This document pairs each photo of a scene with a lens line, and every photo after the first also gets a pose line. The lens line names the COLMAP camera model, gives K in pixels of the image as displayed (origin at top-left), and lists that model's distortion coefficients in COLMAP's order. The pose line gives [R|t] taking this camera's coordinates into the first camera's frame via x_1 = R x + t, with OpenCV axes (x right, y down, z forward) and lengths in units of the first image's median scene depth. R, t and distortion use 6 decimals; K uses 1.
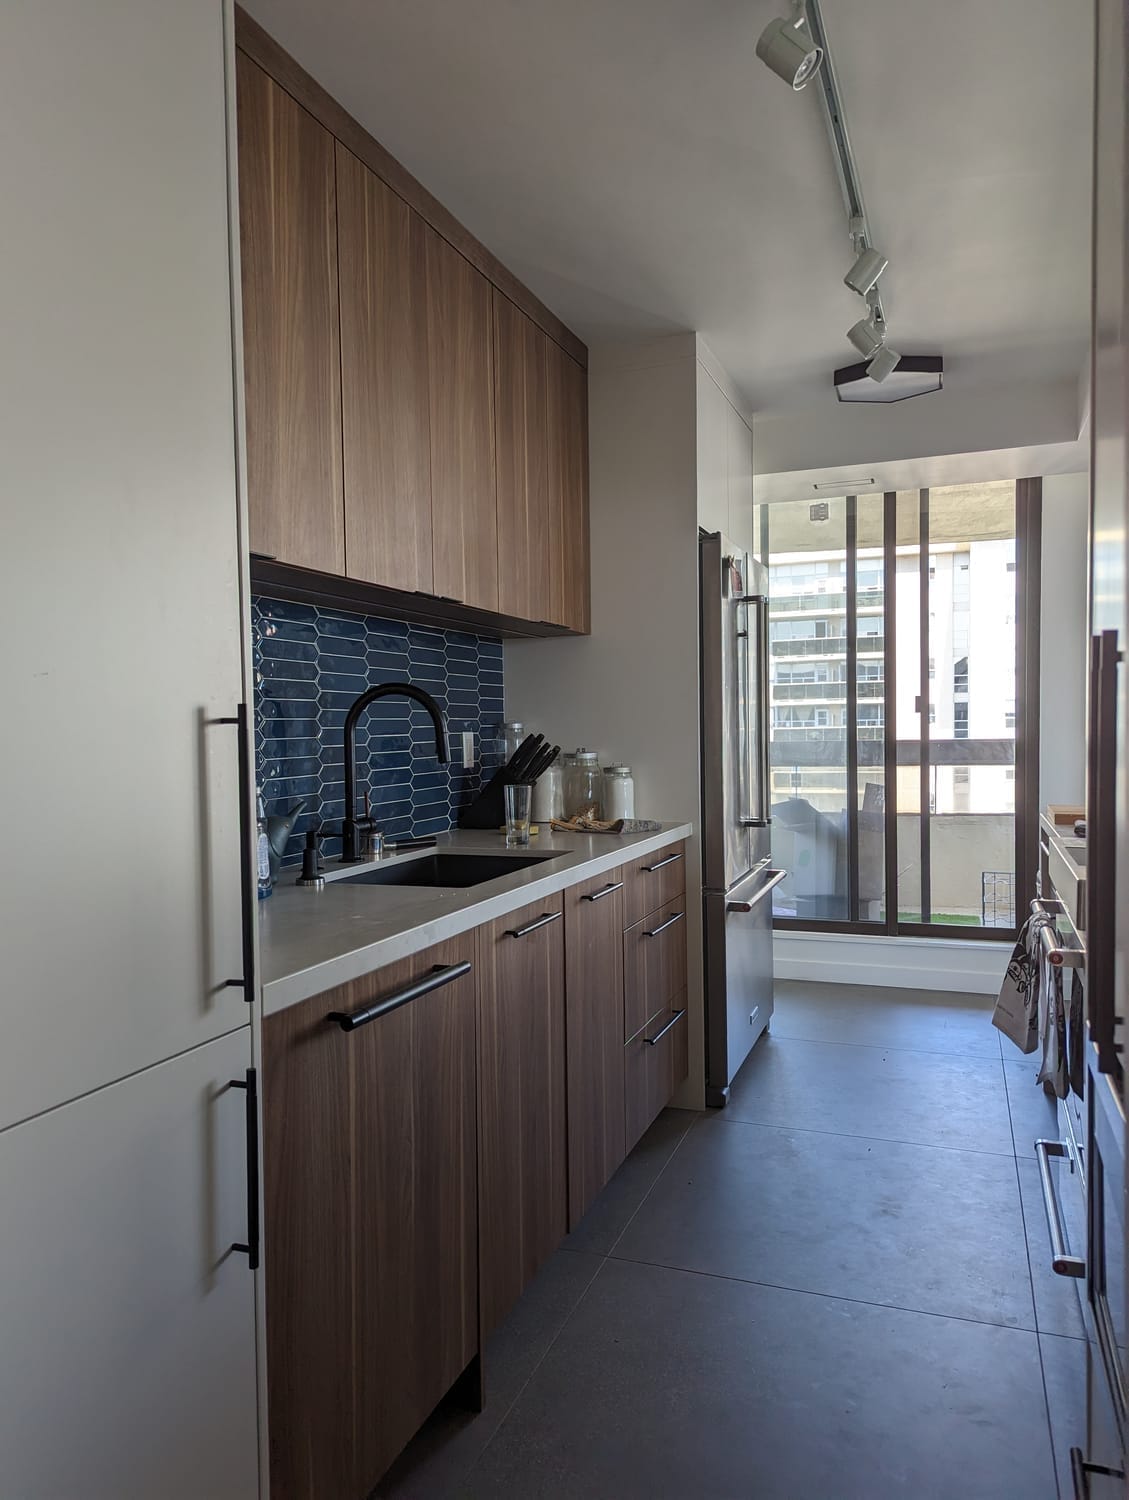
lens RADIAL K [[1048.3, 0, 568.3], [0, 1048.3, 751.8], [0, 0, 1]] dist [0.040153, -0.012836]
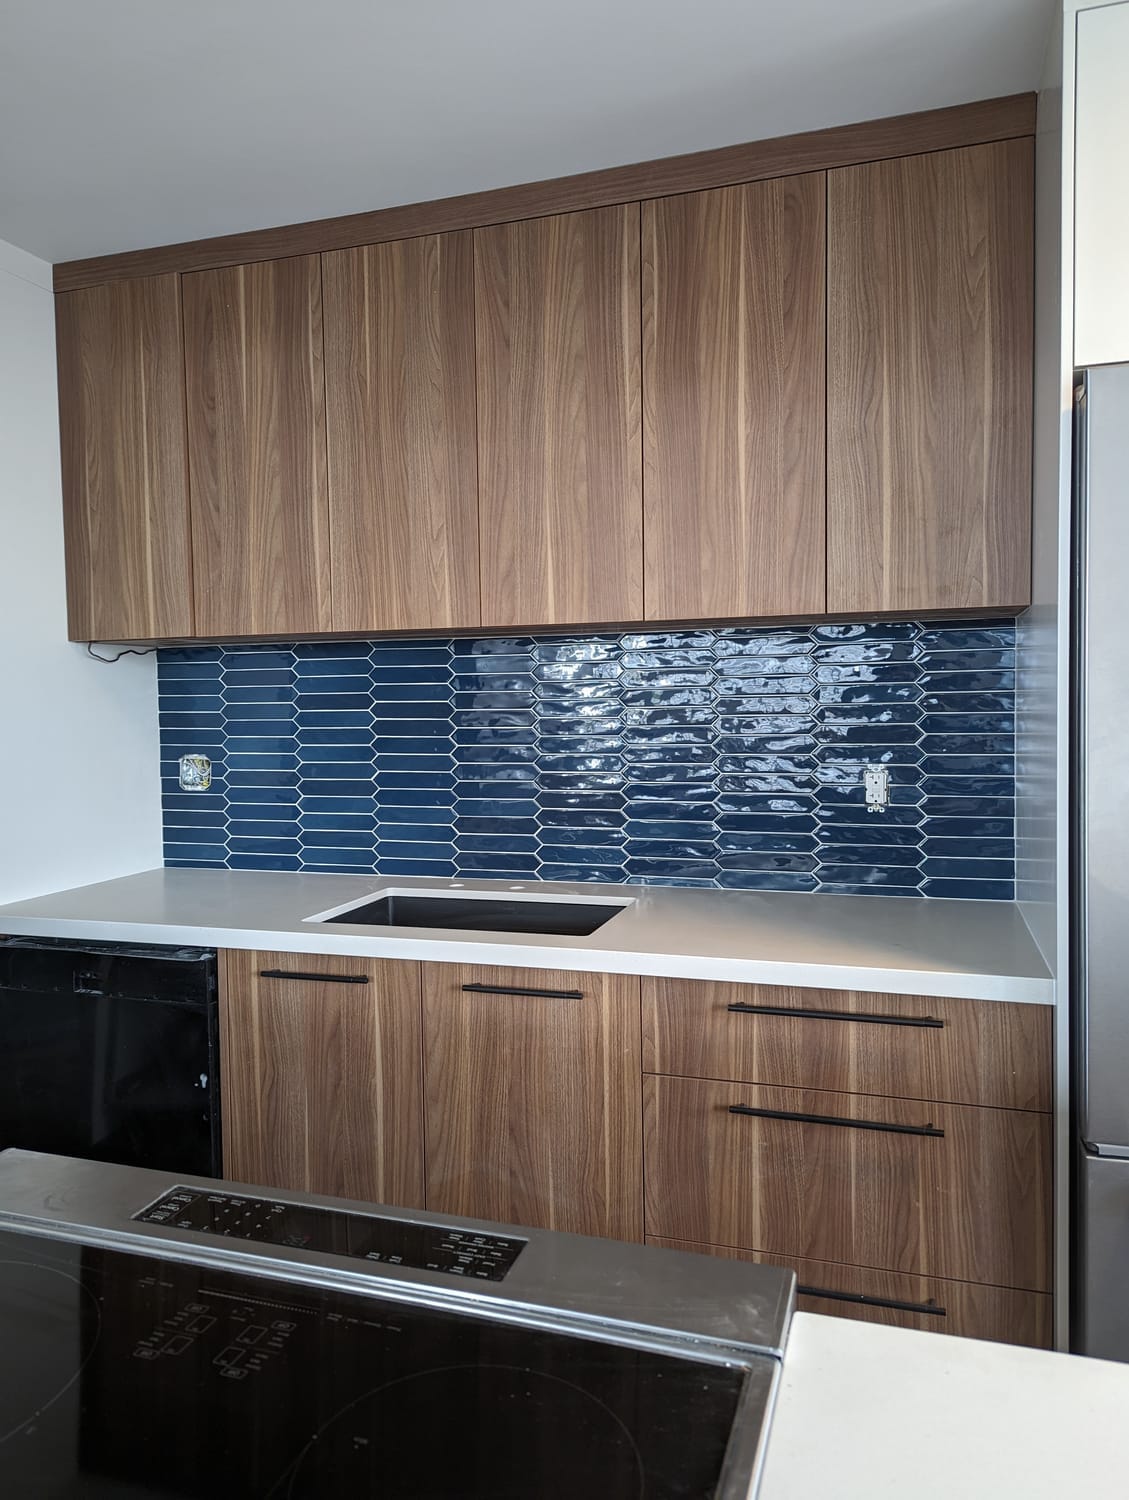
lens RADIAL K [[1048.3, 0, 565.0], [0, 1048.3, 749.9], [0, 0, 1]] dist [0.040153, -0.012836]
pose [[0.041045, 0.039779, -0.998365, 0.675420], [-0.019749, 0.999044, 0.038994, -0.066234], [0.998962, 0.018116, 0.041791, 0.872174]]
